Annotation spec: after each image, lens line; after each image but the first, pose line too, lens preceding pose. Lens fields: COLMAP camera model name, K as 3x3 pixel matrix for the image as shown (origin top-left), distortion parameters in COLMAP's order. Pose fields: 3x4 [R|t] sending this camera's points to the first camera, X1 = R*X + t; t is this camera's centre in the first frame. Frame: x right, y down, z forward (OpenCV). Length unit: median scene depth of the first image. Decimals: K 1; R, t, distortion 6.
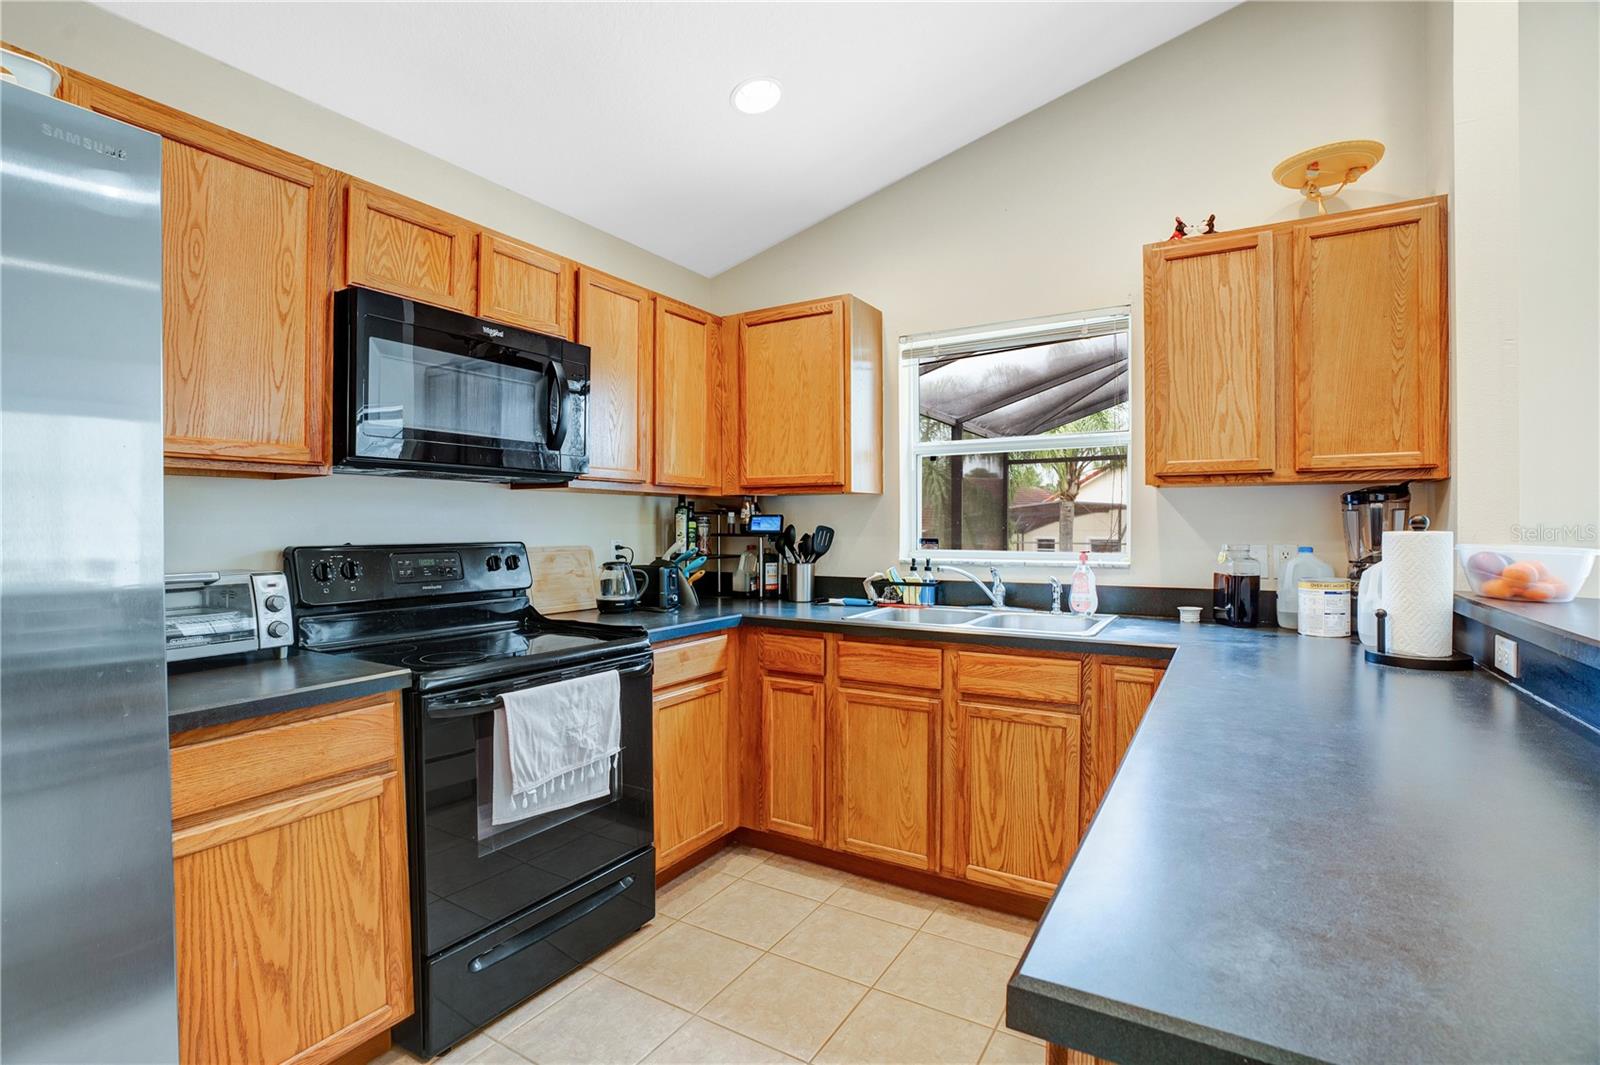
lens RADIAL K [[748.5, 0, 787.6], [0, 748.5, 531.3], [0, 0, 1]] dist [-0.073719, 0.030051]
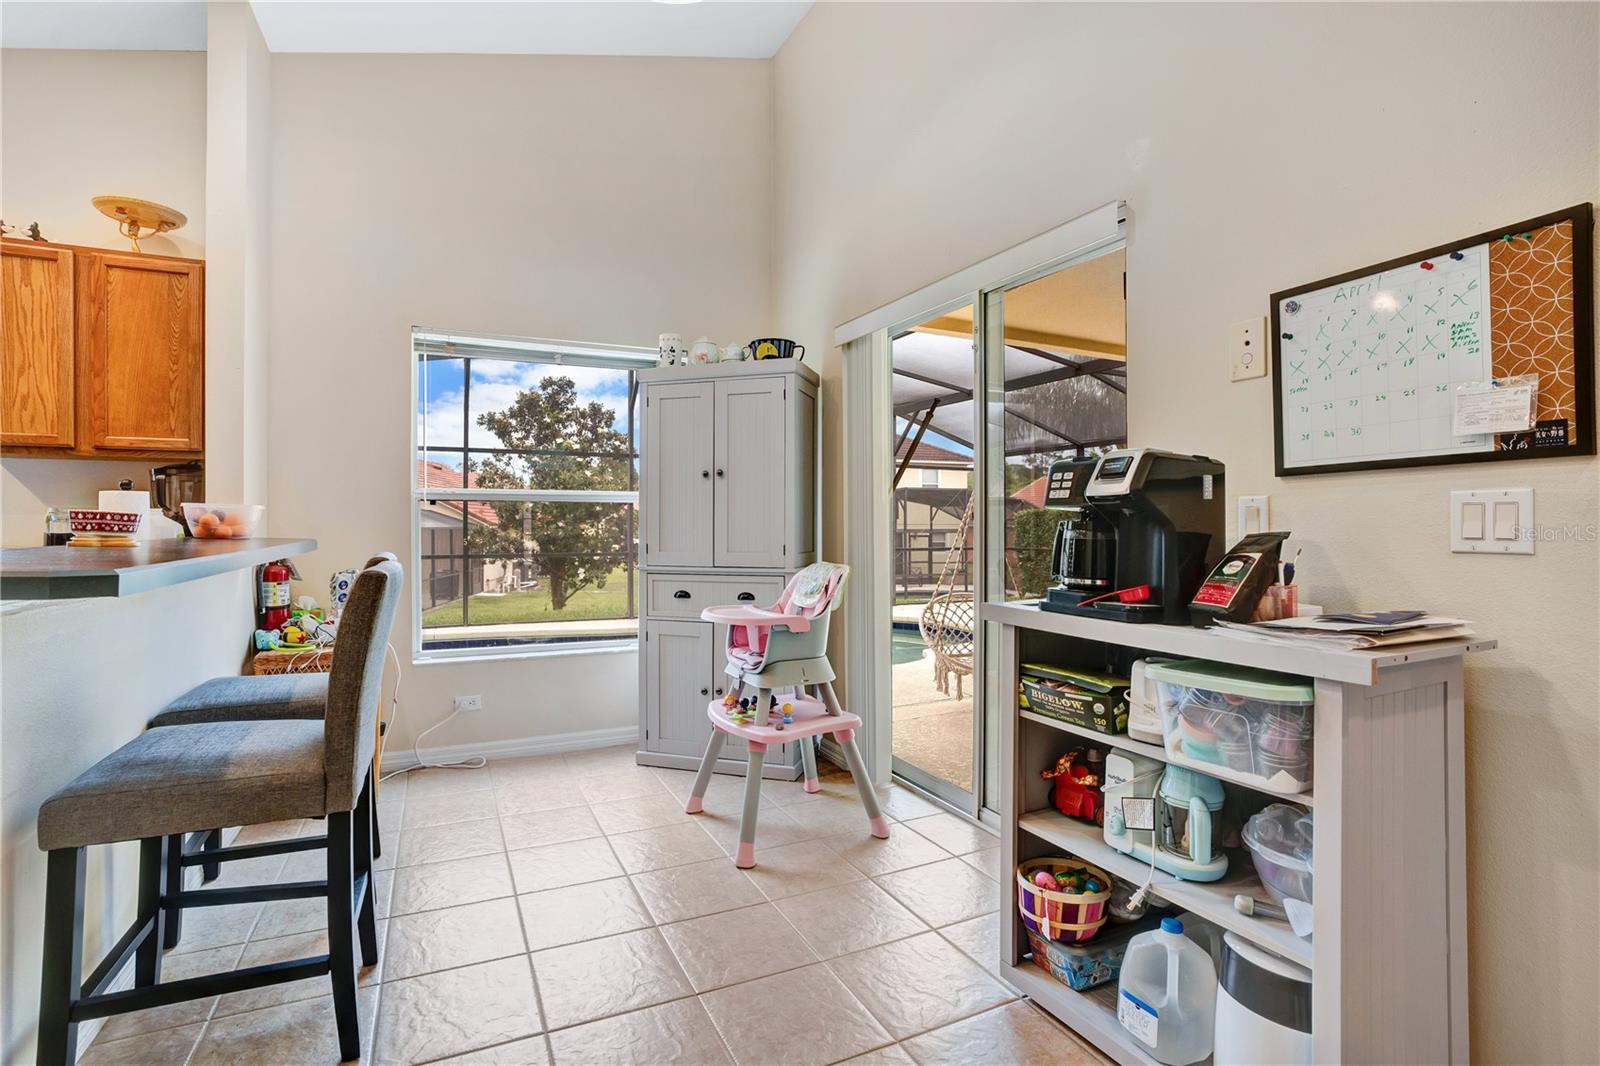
lens RADIAL K [[748.5, 0, 787.6], [0, 748.5, 531.8], [0, 0, 1]] dist [-0.073719, 0.030051]
pose [[0.562651, -0.007625, 0.826659, 0.314076], [0.003952, 0.999971, 0.006533, 0.055096], [-0.826685, -0.000409, 0.562665, -0.635482]]
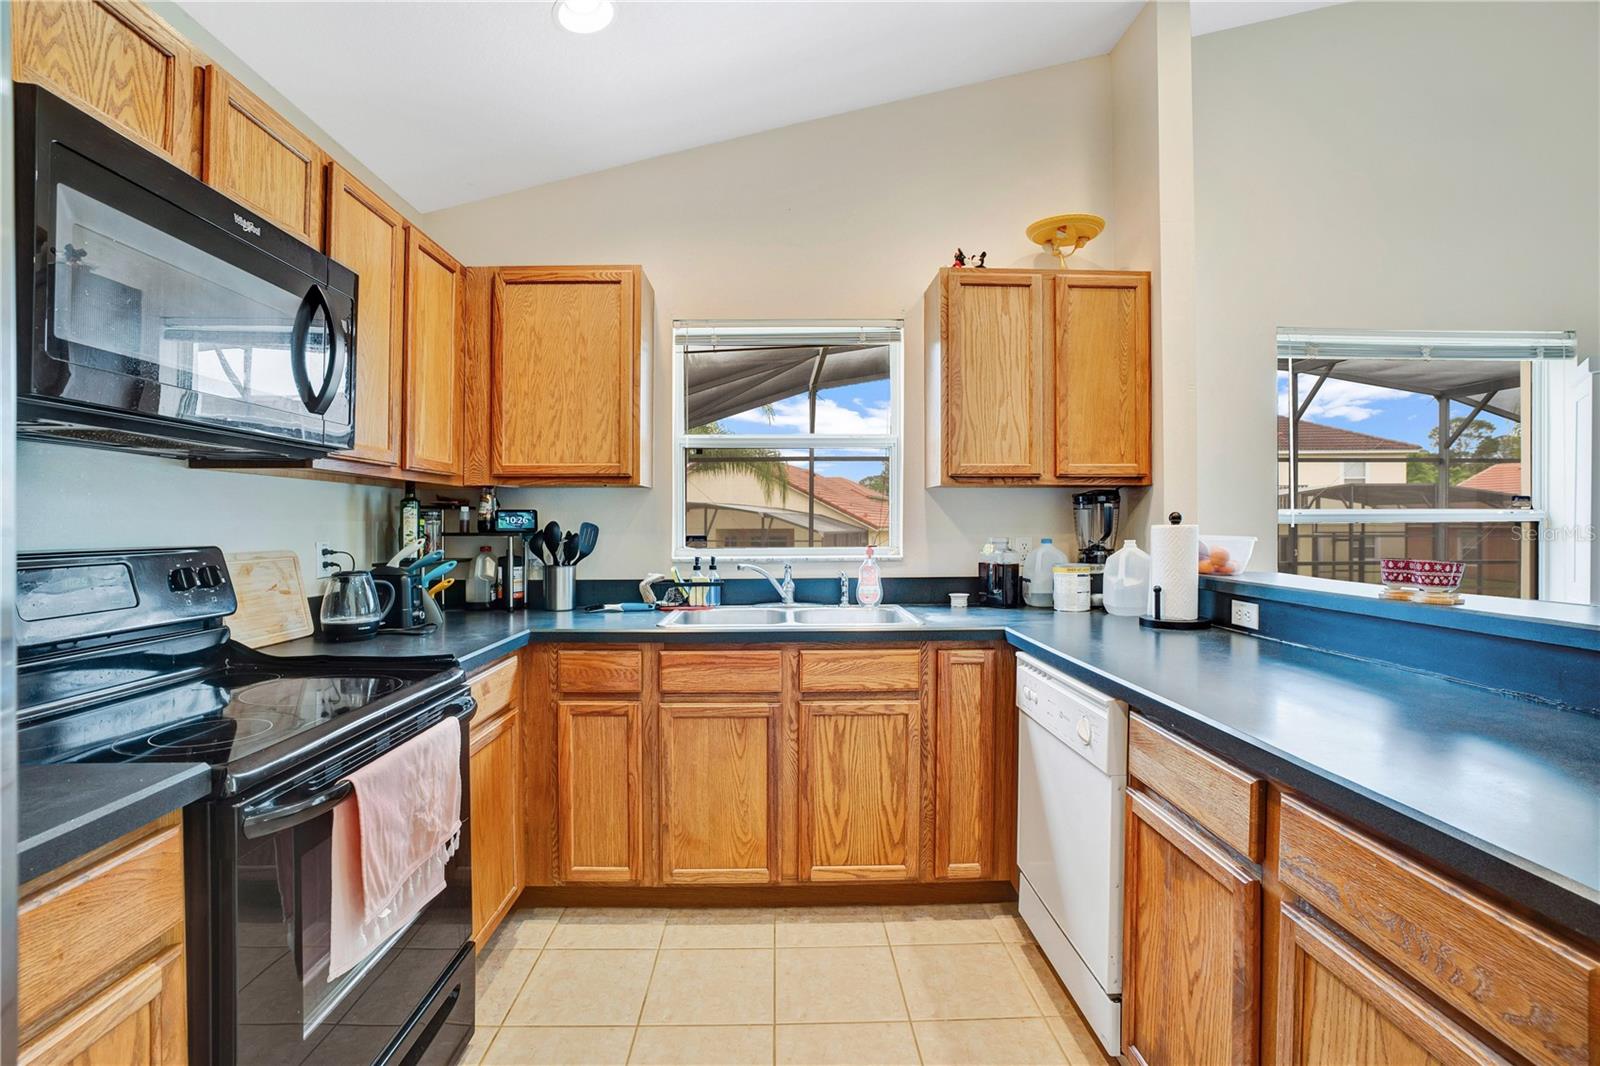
lens RADIAL K [[743.3, 0, 787.9], [0, 743.3, 526.1], [0, 0, 1]] dist [-0.074508, 0.028122]
pose [[0.842162, -0.003226, 0.539216, -0.306861], [0.006317, 0.999973, -0.003885, 0.002002], [-0.539188, 0.006678, 0.842159, 0.190530]]
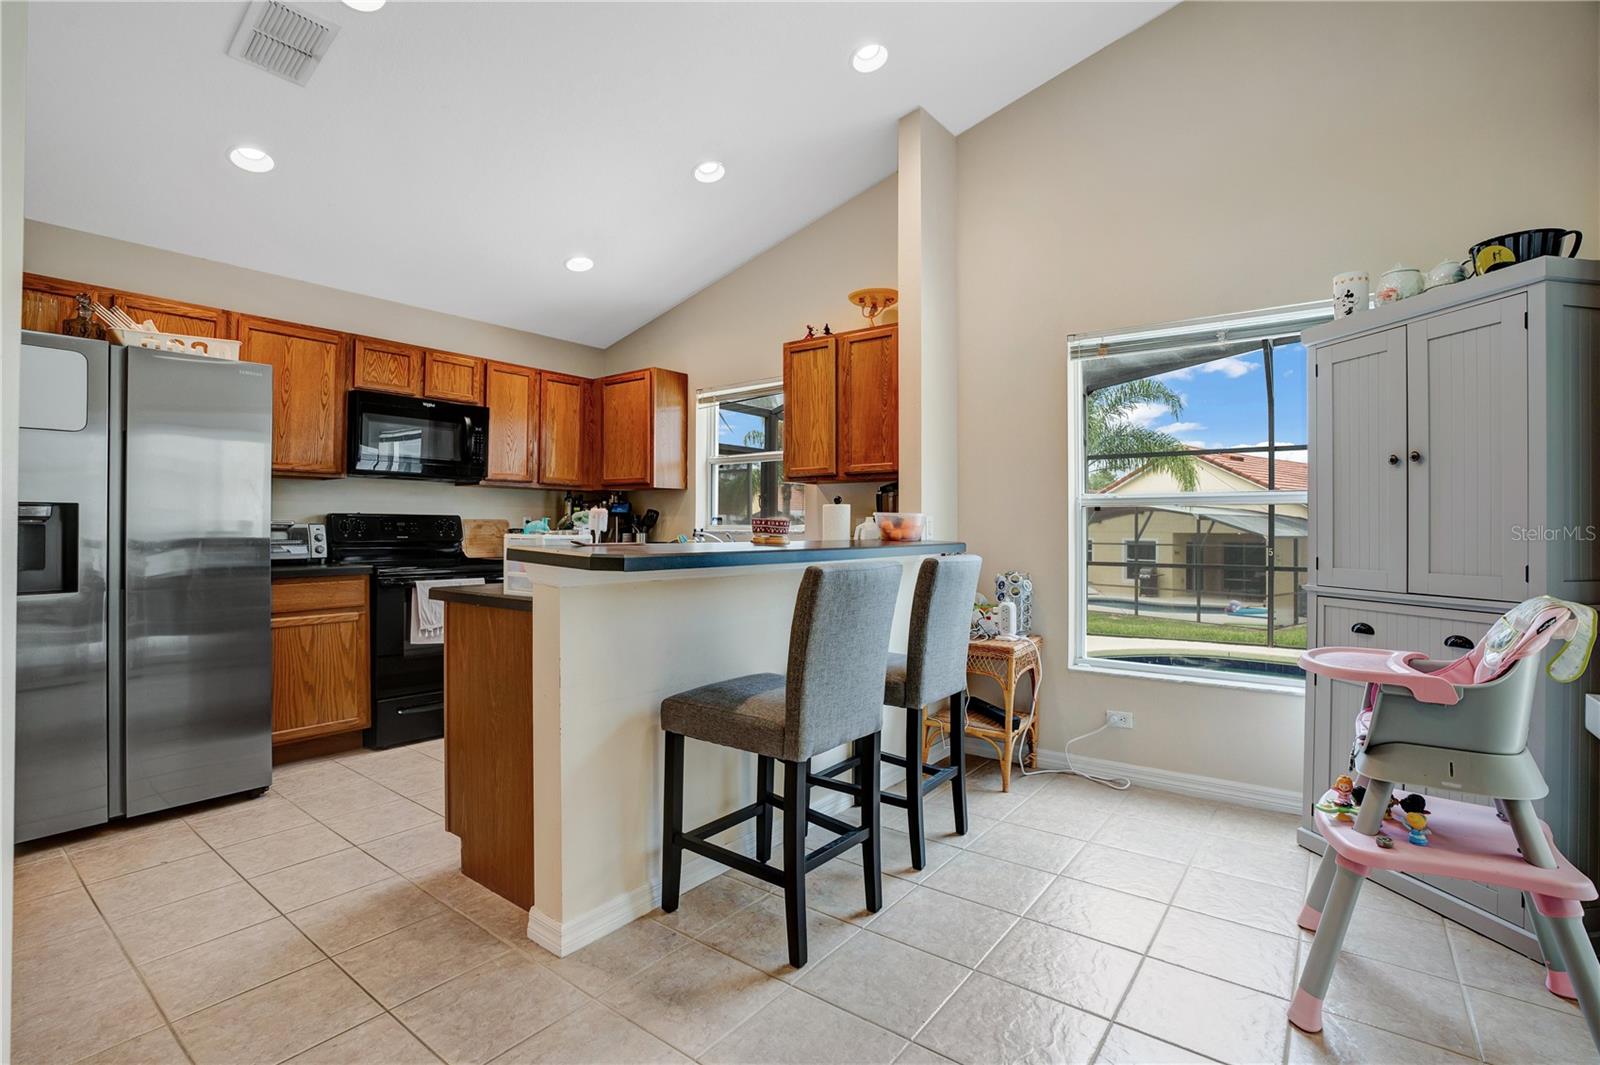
lens RADIAL K [[756.4, 0, 769.6], [0, 756.4, 521.0], [0, 0, 1]] dist [-0.078430, 0.030698]
pose [[0.991863, 0.005790, -0.127177, 0.682499], [-0.008054, 0.999818, -0.017298, 0.058758], [0.127054, 0.018182, 0.991729, -0.760336]]
